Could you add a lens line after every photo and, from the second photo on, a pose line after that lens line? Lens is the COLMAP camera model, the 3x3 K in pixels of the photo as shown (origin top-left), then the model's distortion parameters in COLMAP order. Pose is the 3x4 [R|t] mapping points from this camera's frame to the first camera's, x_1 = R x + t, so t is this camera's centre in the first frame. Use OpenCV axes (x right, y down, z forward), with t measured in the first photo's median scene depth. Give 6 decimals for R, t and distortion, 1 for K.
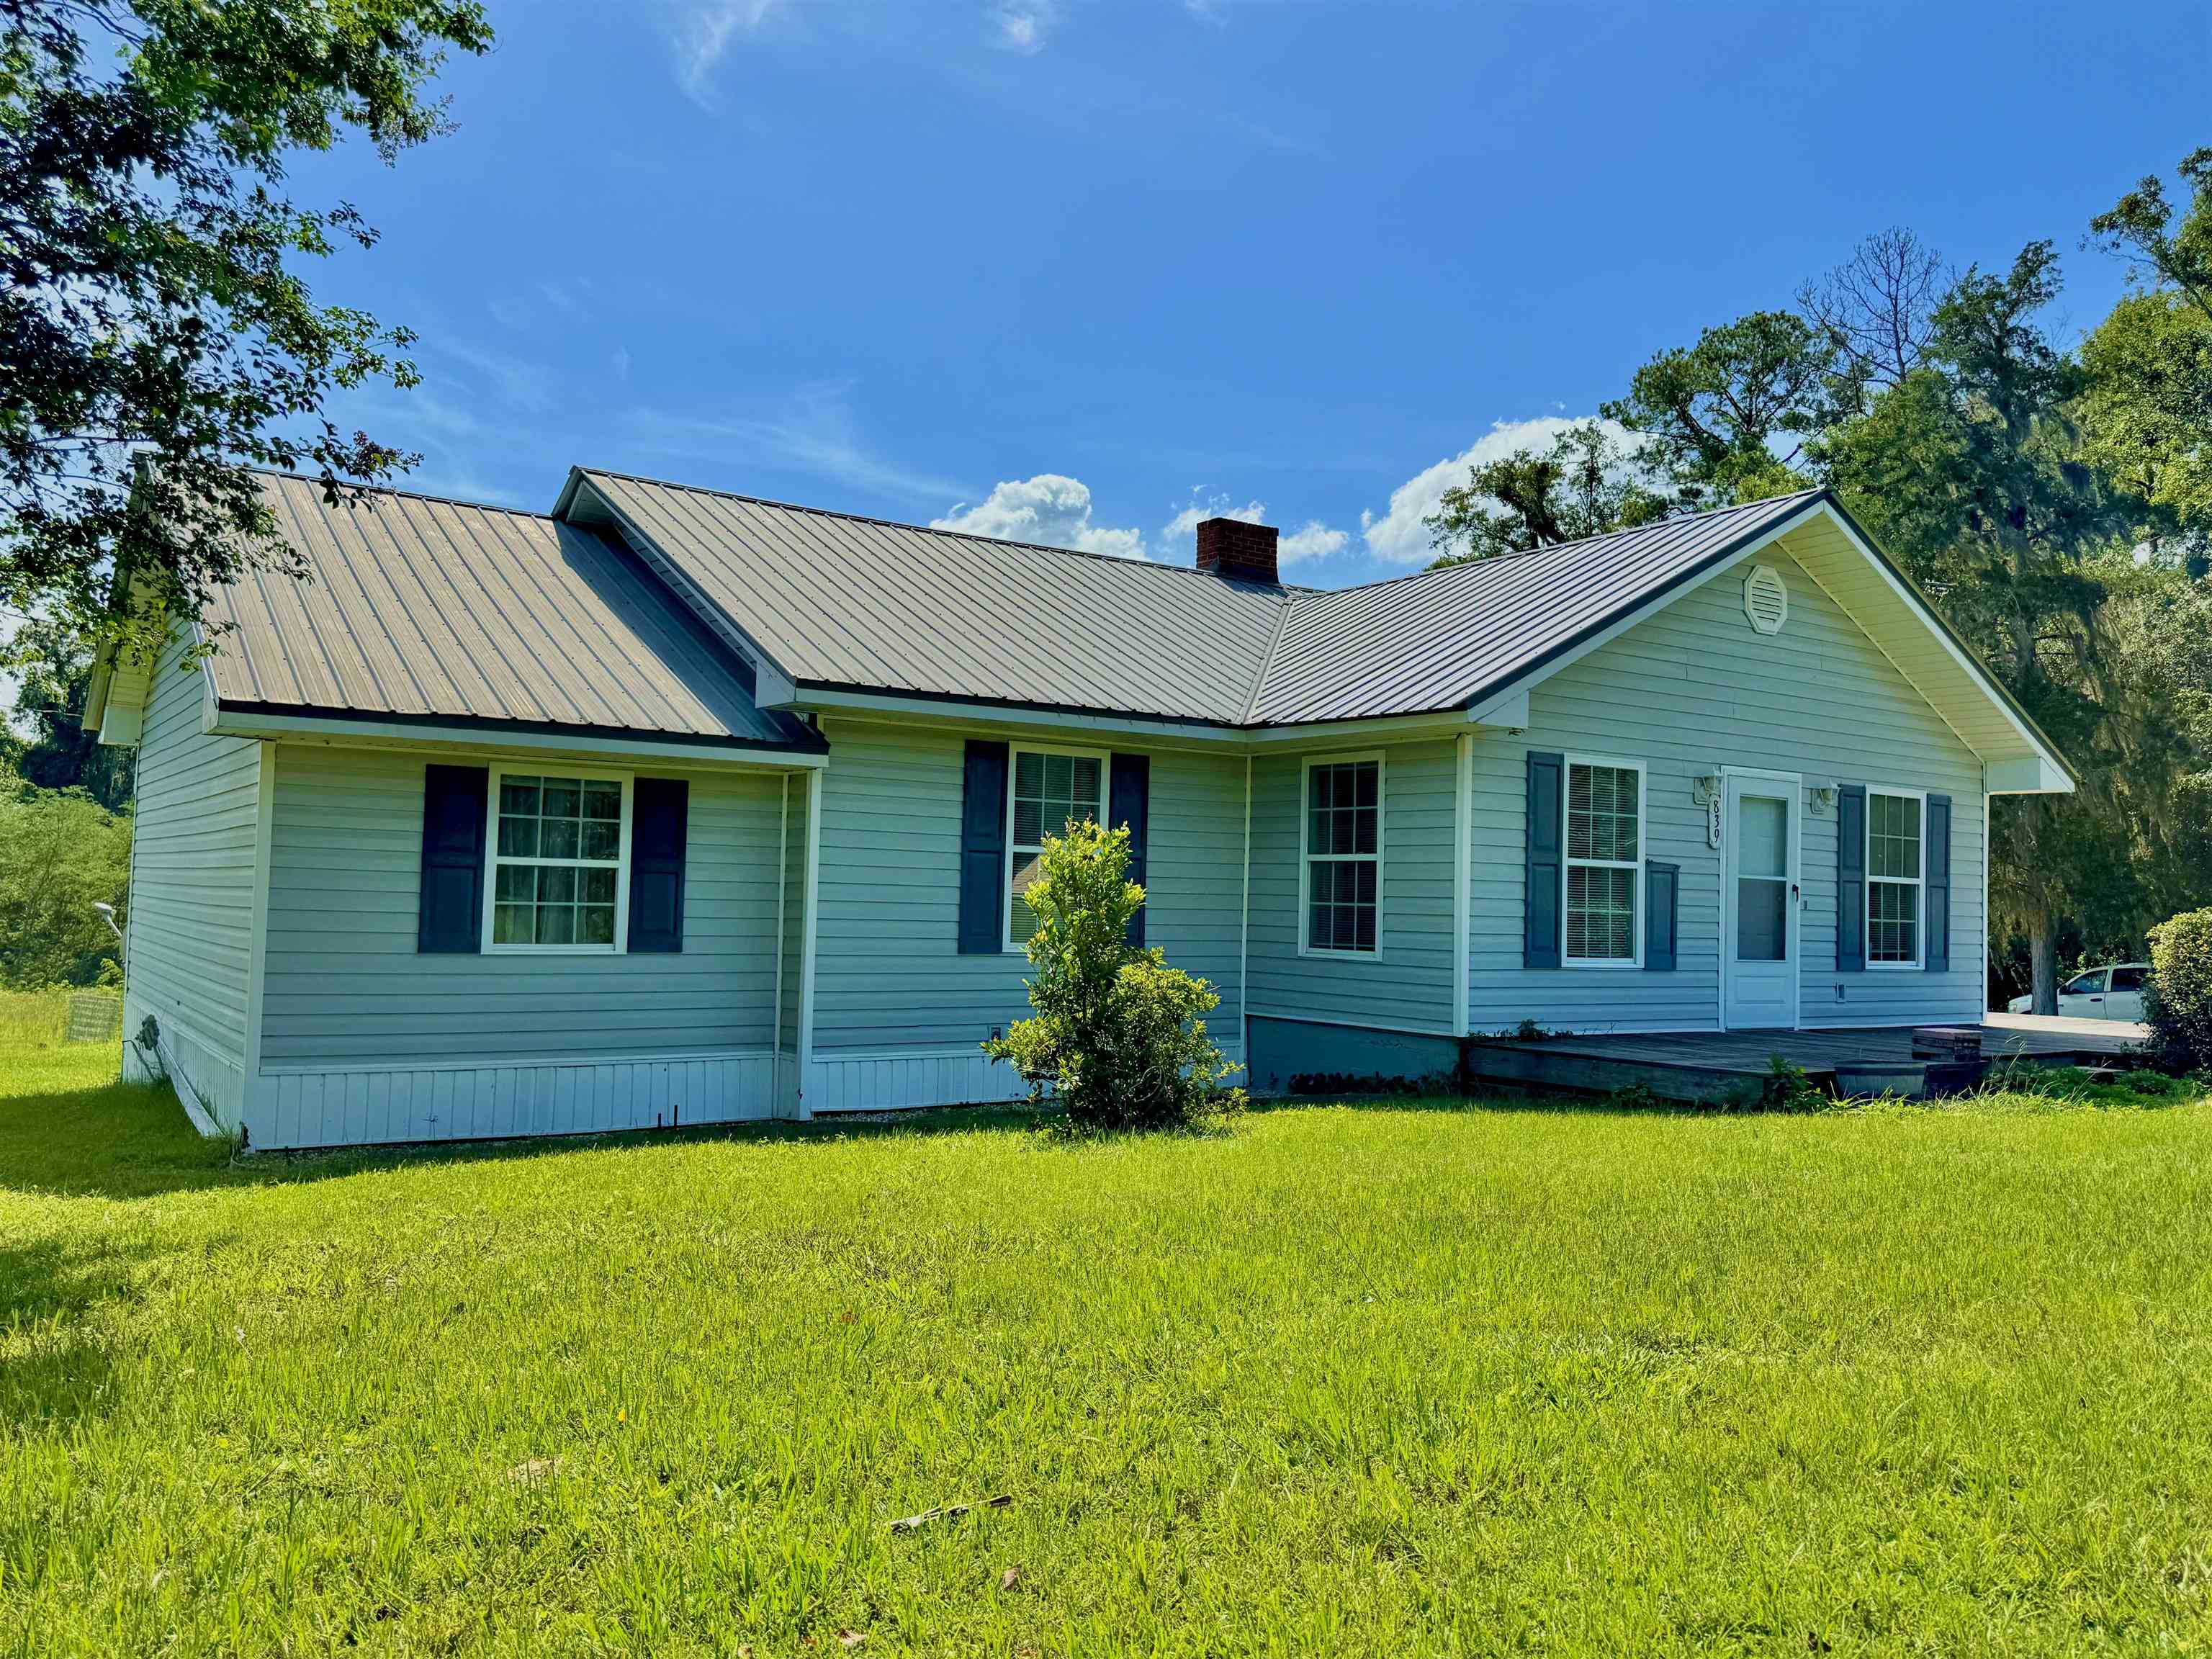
lens RADIAL K [[1686.7, 0, 1098.9], [0, 1686.7, 822.2], [0, 0, 1]] dist [0.076119, -0.001871]
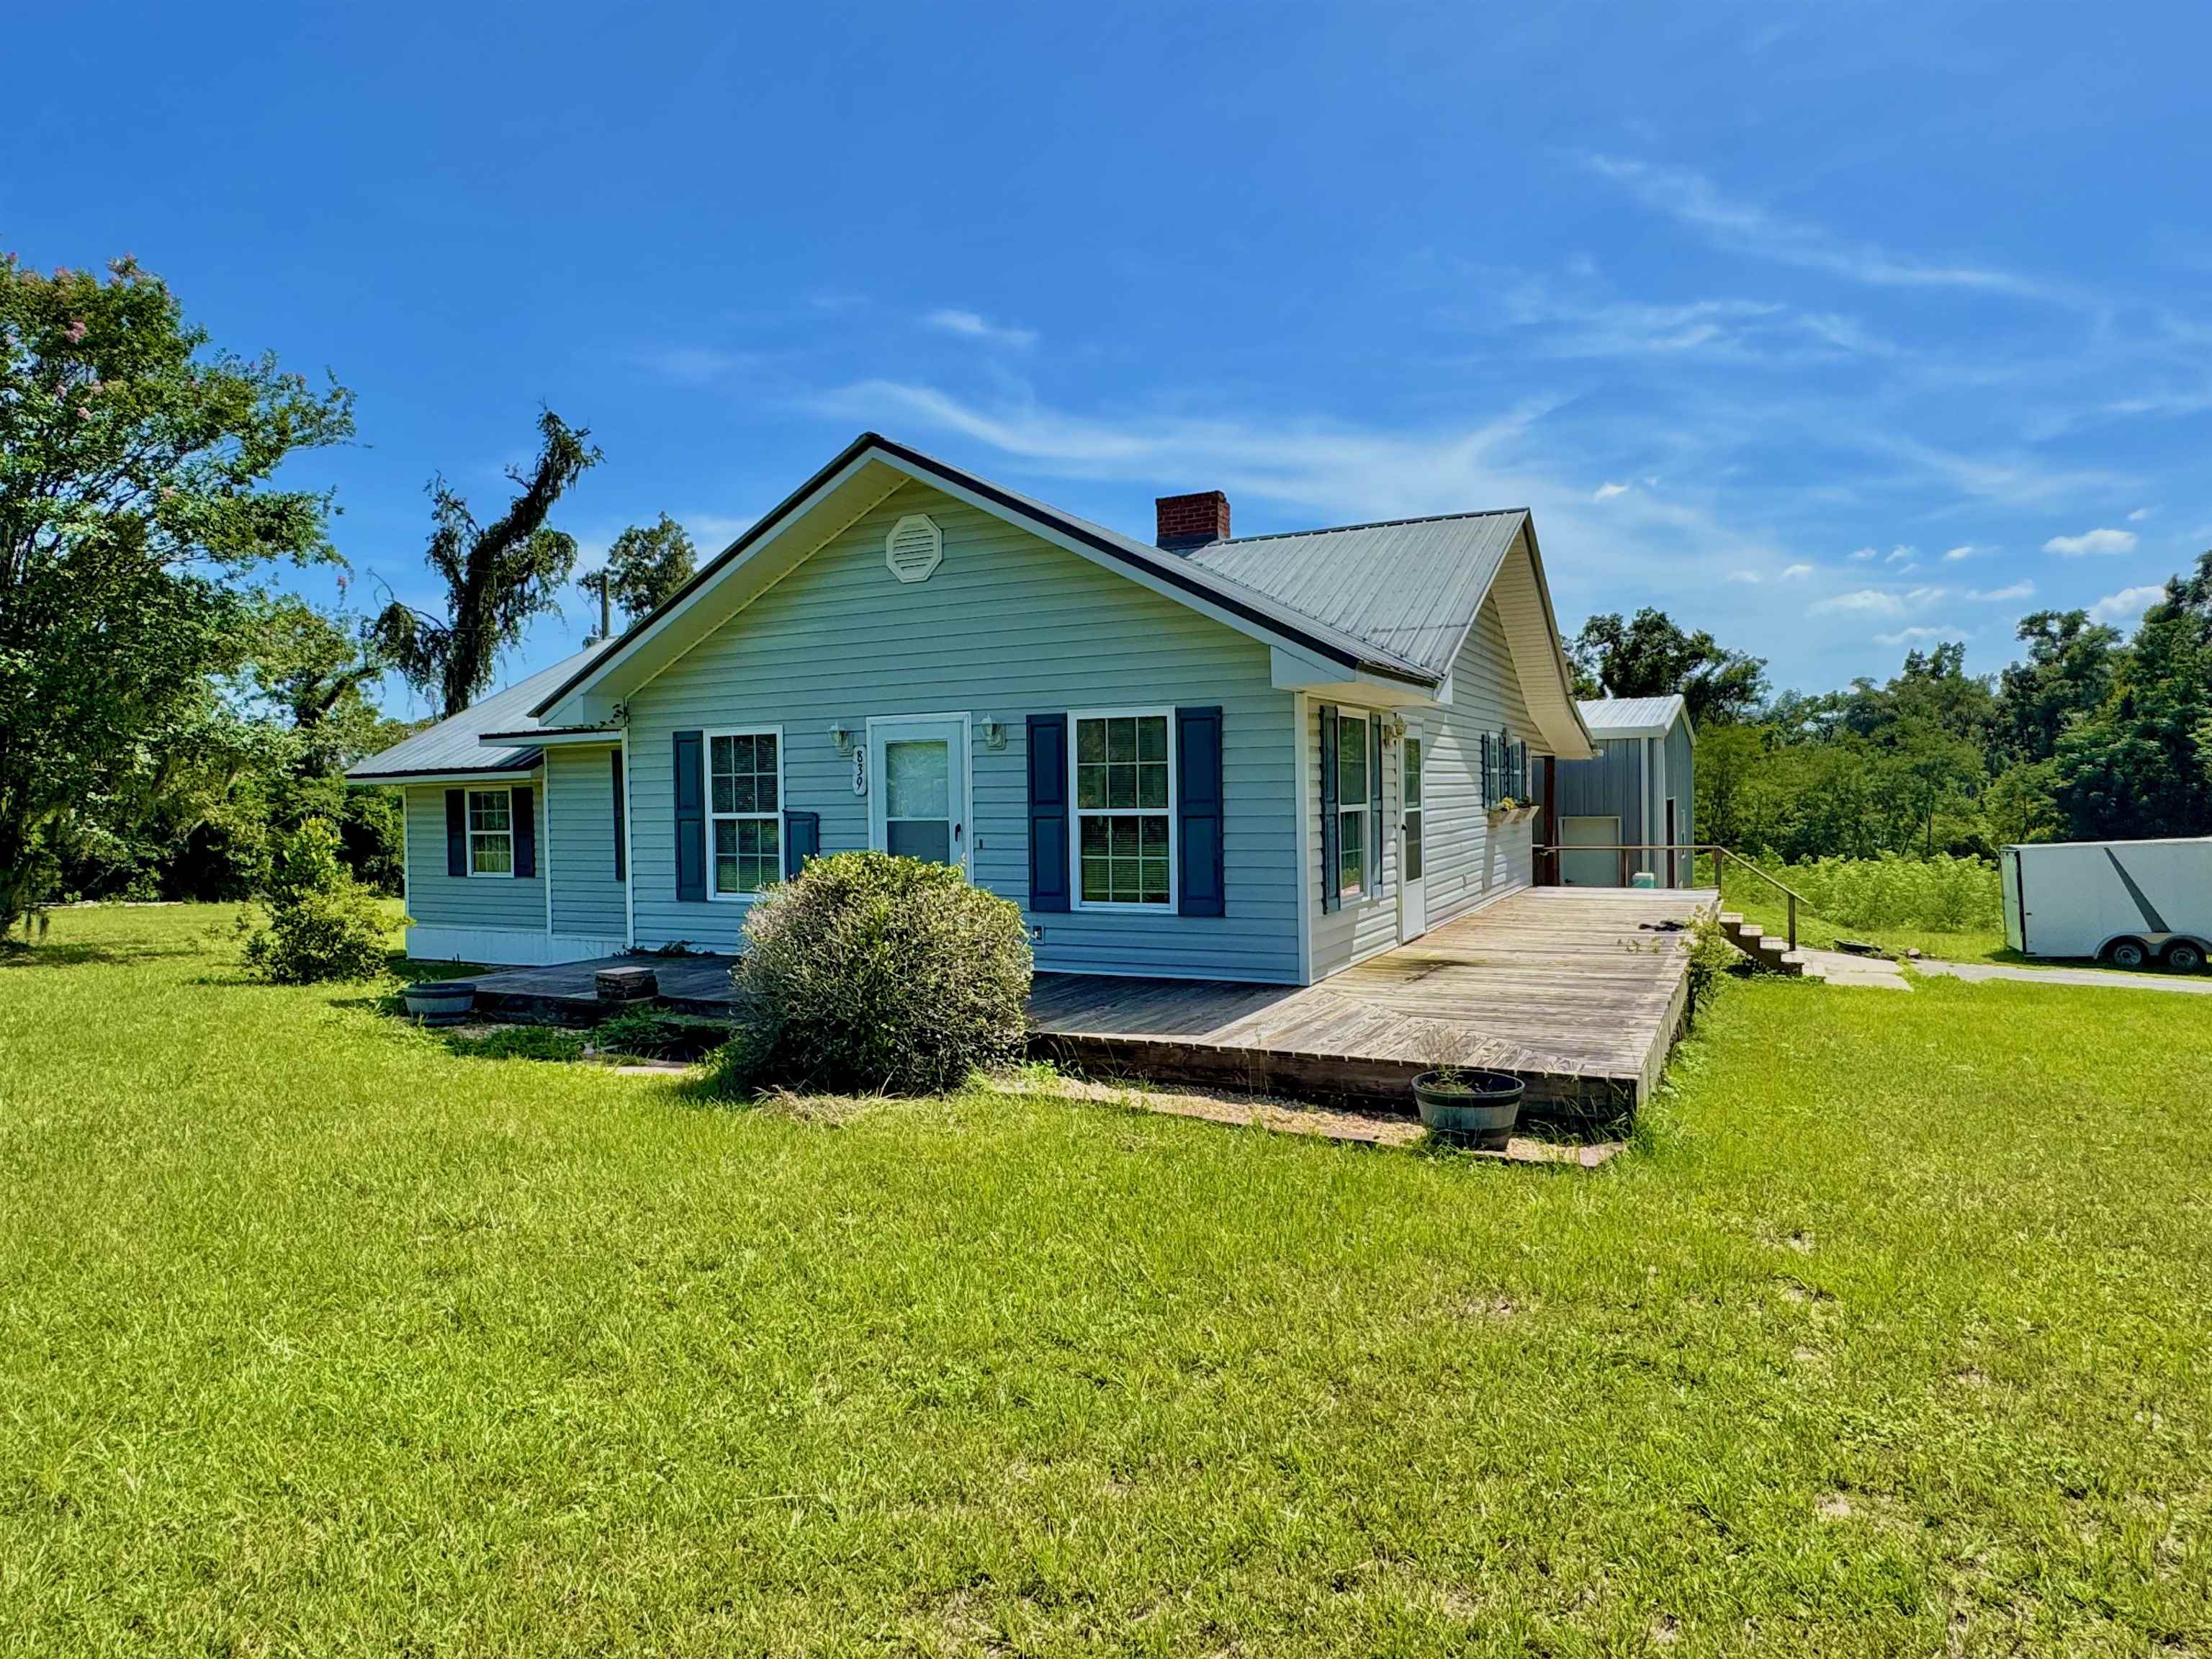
lens RADIAL K [[1322.0, 0, 1095.3], [0, 1322.0, 830.4], [0, 0, 1]] dist [-0.003001, 0.004044]
pose [[0.475443, -0.013489, -0.879643, 1.216673], [0.069633, 0.997322, 0.022343, 0.030634], [0.876987, -0.071875, 0.475109, 0.755757]]
